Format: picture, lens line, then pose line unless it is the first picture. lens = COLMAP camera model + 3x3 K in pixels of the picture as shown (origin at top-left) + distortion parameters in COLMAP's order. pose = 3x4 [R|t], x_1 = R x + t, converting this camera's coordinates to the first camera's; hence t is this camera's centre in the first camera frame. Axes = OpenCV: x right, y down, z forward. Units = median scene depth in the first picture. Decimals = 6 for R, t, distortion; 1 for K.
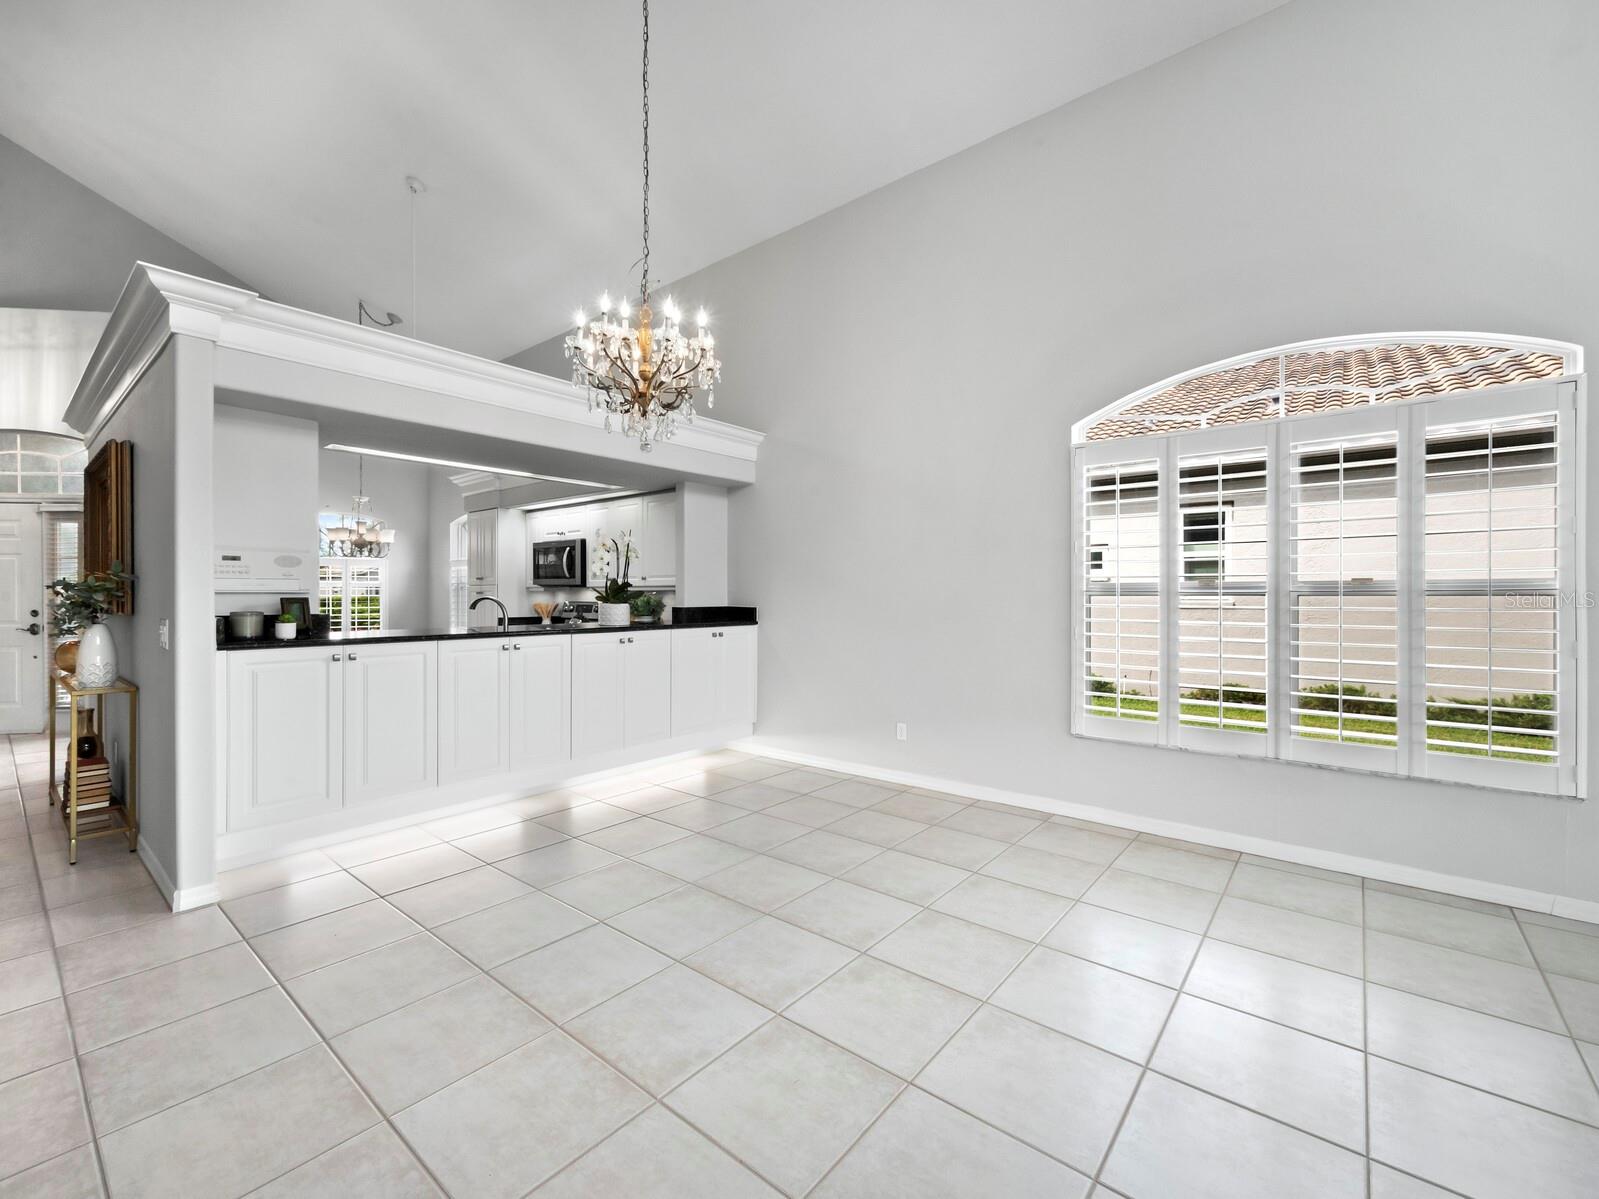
lens RADIAL K [[682.2, 0, 797.7], [0, 682.2, 598.7], [0, 0, 1]] dist [-0.000275, 0.000160]
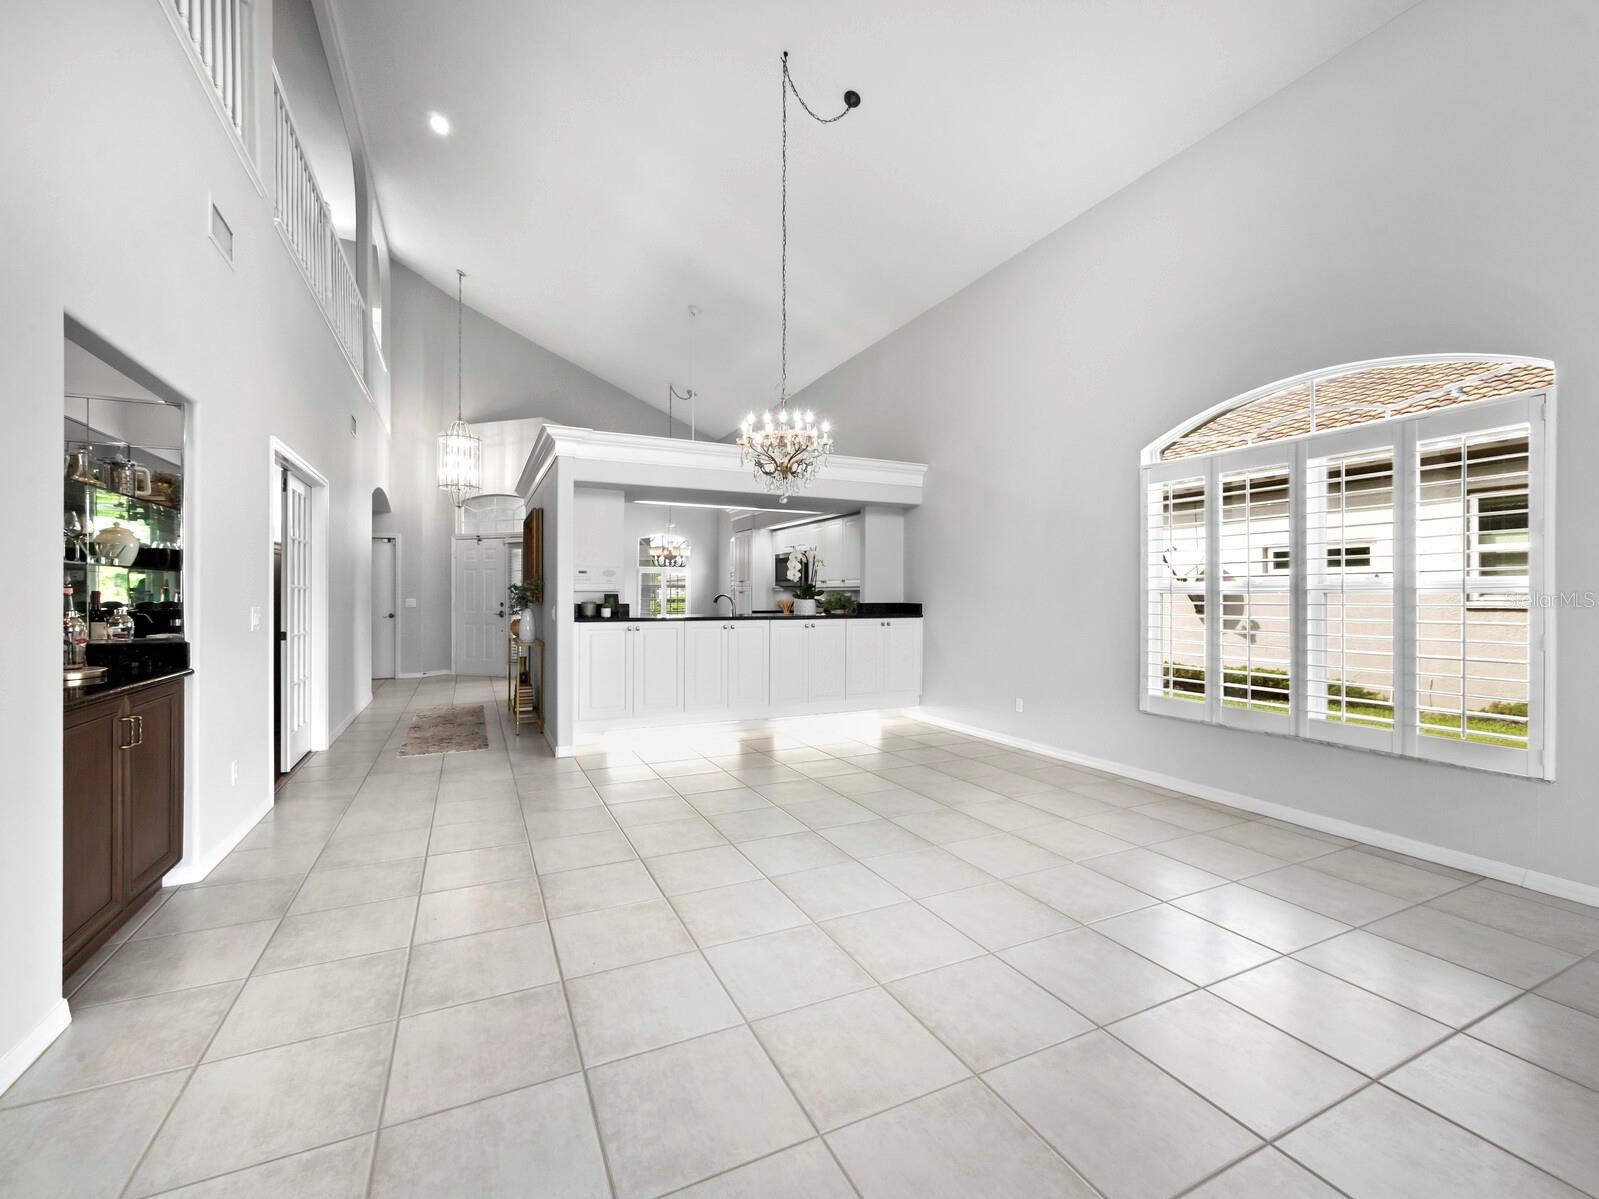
lens RADIAL K [[682.2, 0, 797.7], [0, 682.2, 598.7], [0, 0, 1]] dist [-0.000275, 0.000160]
pose [[0.909096, 0.003941, -0.416567, 0.364070], [-0.004210, 0.999991, 0.000272, 0.006543], [0.416565, 0.001506, 0.909105, -0.335327]]
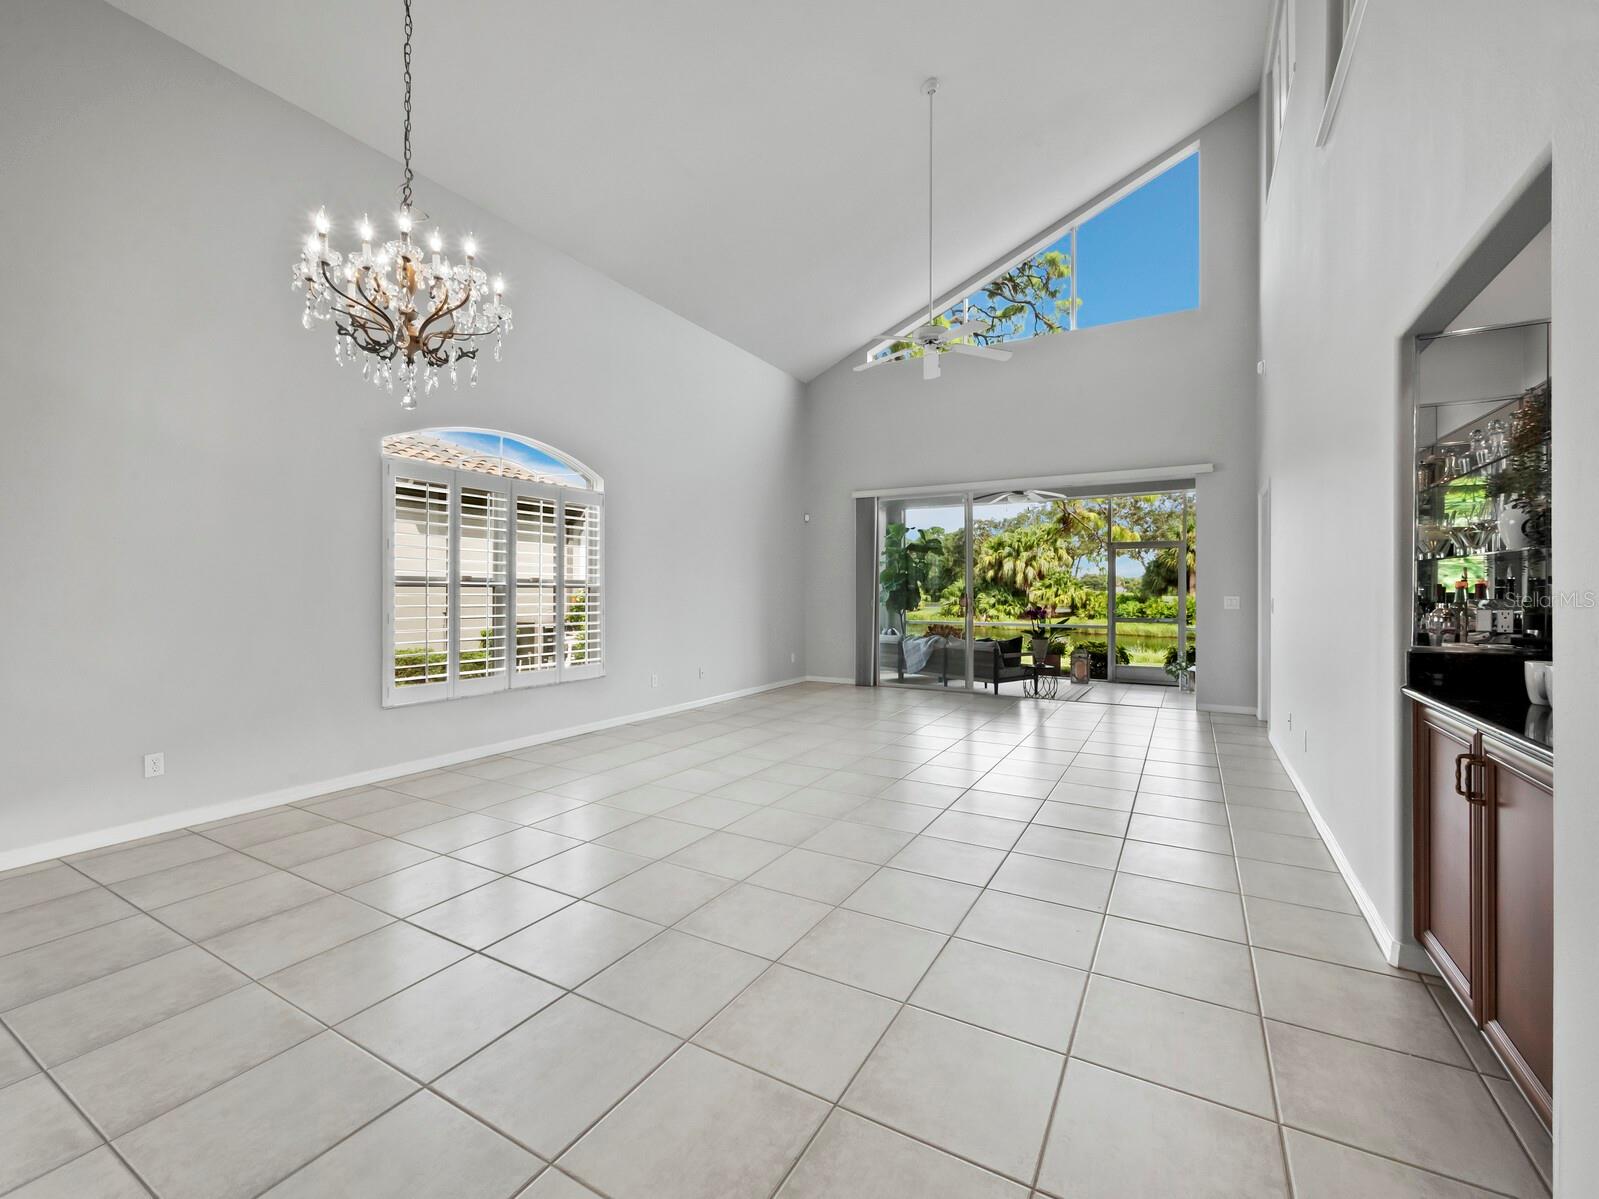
lens RADIAL K [[682.2, 0, 797.7], [0, 682.2, 598.7], [0, 0, 1]] dist [-0.000275, 0.000160]
pose [[-0.166248, -0.008980, 0.986043, -0.862852], [0.003144, 0.999949, 0.009637, 0.007825], [-0.986079, 0.004702, -0.166211, 0.520254]]
